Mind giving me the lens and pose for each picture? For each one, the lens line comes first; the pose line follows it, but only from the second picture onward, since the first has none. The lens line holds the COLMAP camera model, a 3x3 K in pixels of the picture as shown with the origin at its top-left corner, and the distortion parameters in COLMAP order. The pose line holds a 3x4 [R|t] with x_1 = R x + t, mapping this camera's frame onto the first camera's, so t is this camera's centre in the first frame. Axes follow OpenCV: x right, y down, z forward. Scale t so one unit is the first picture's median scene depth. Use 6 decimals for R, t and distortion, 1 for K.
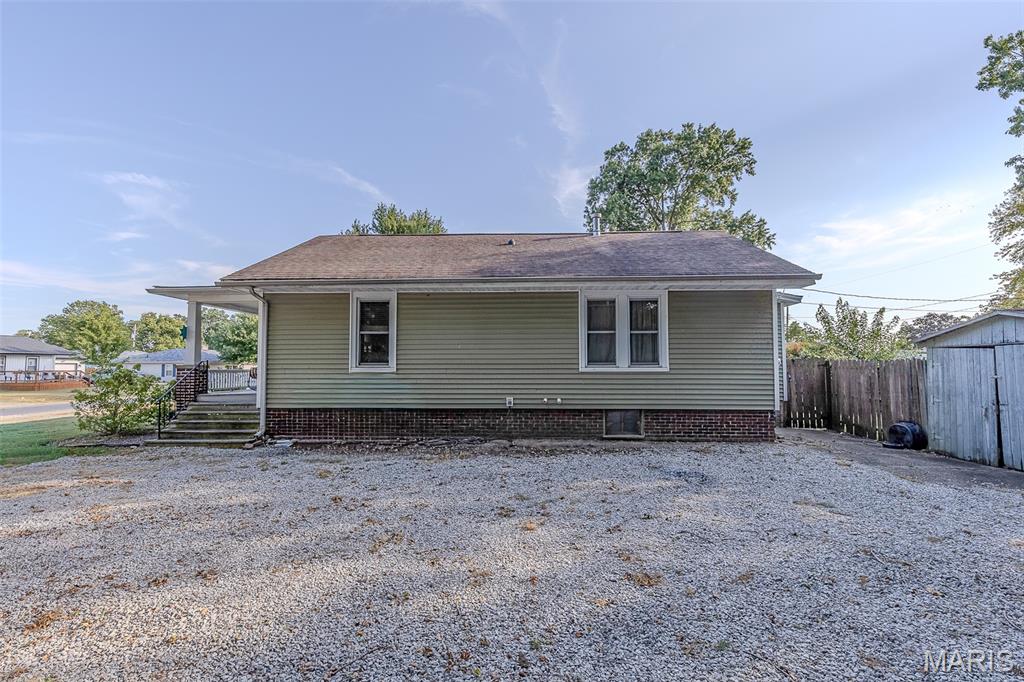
lens RADIAL K [[467.5, 0, 512.0], [0, 467.5, 341.0], [0, 0, 1]] dist [0.017659, 0.000147]
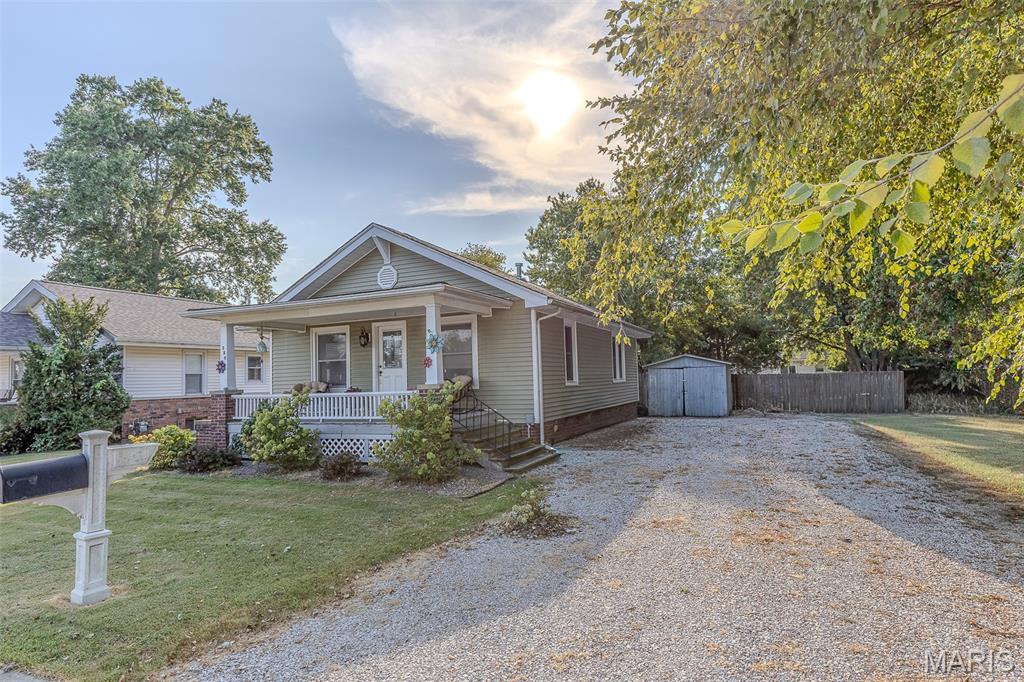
lens RADIAL K [[562.8, 0, 495.2], [0, 562.8, 361.8], [0, 0, 1]] dist [0.002839, 0.000300]
pose [[0.390990, 0.017569, 0.920227, -0.365252], [-0.027613, 0.999592, -0.007352, 0.004158], [-0.919981, -0.022536, 0.391316, 0.129999]]
